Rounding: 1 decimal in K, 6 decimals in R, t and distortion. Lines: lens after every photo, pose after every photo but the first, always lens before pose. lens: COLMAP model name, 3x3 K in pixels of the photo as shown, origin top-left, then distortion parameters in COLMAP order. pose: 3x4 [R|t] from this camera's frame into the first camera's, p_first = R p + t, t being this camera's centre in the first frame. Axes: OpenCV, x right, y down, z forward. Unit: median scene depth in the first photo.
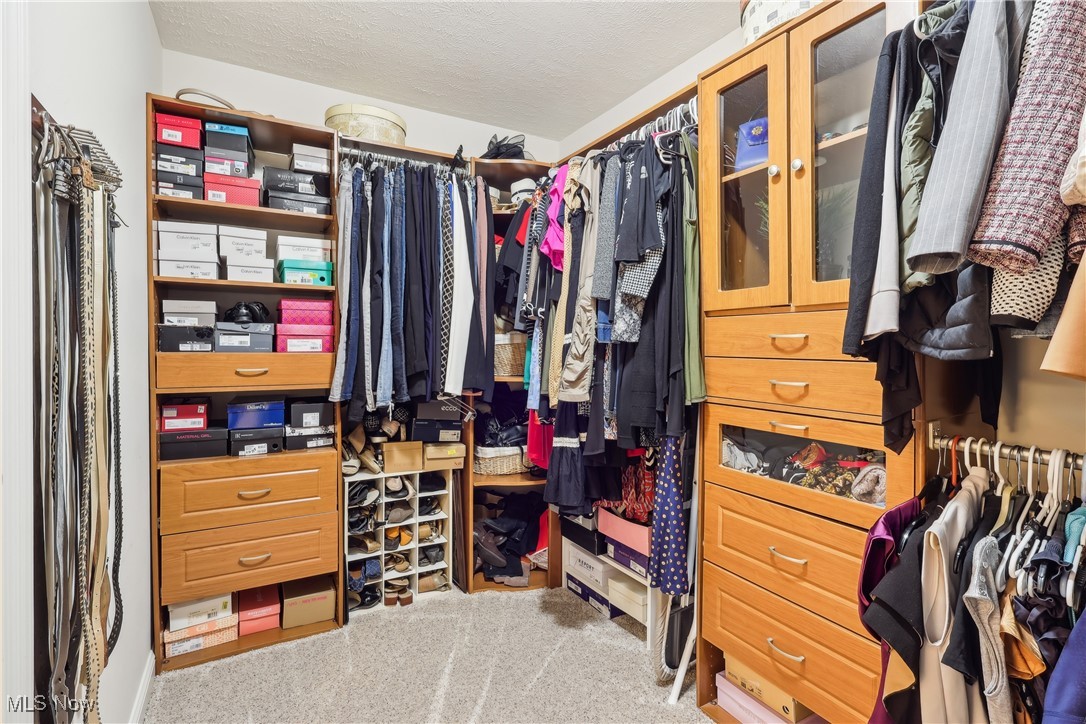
lens RADIAL K [[506.9, 0, 538.3], [0, 506.9, 356.4], [0, 0, 1]] dist [-0.004401, -0.000400]
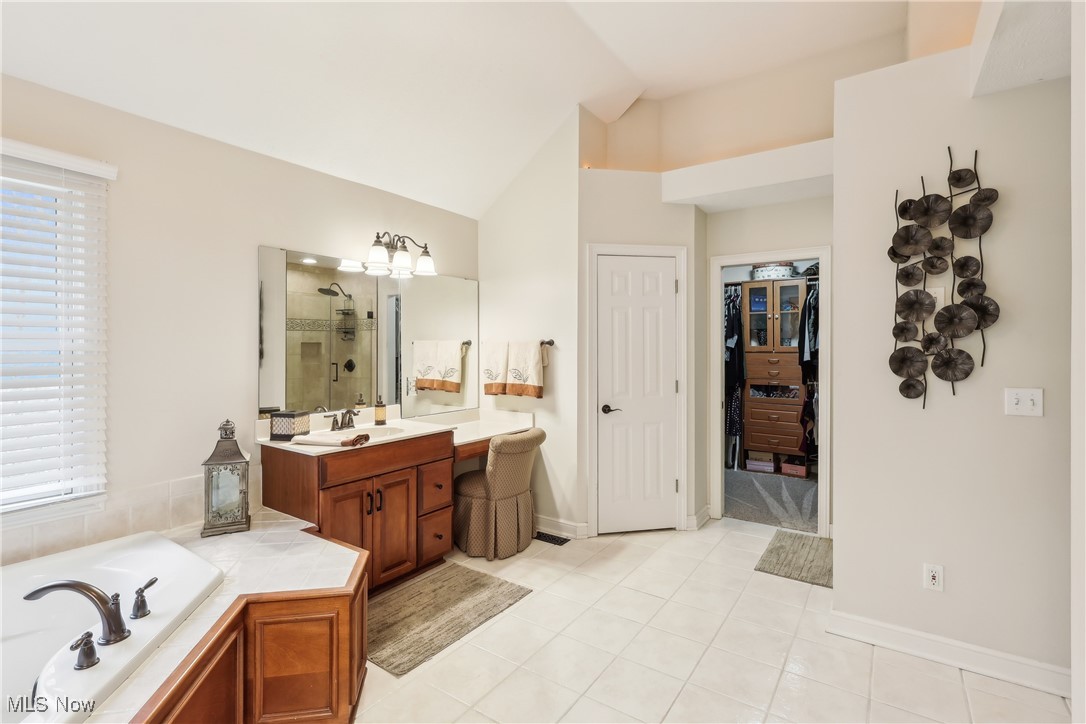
lens RADIAL K [[506.9, 0, 549.6], [0, 506.9, 356.2], [0, 0, 1]] dist [-0.004401, -0.000400]
pose [[0.900181, -0.007501, 0.435451, -2.574318], [0.005486, 0.999968, 0.005884, -0.092689], [-0.435481, -0.002907, 0.900193, -1.642518]]
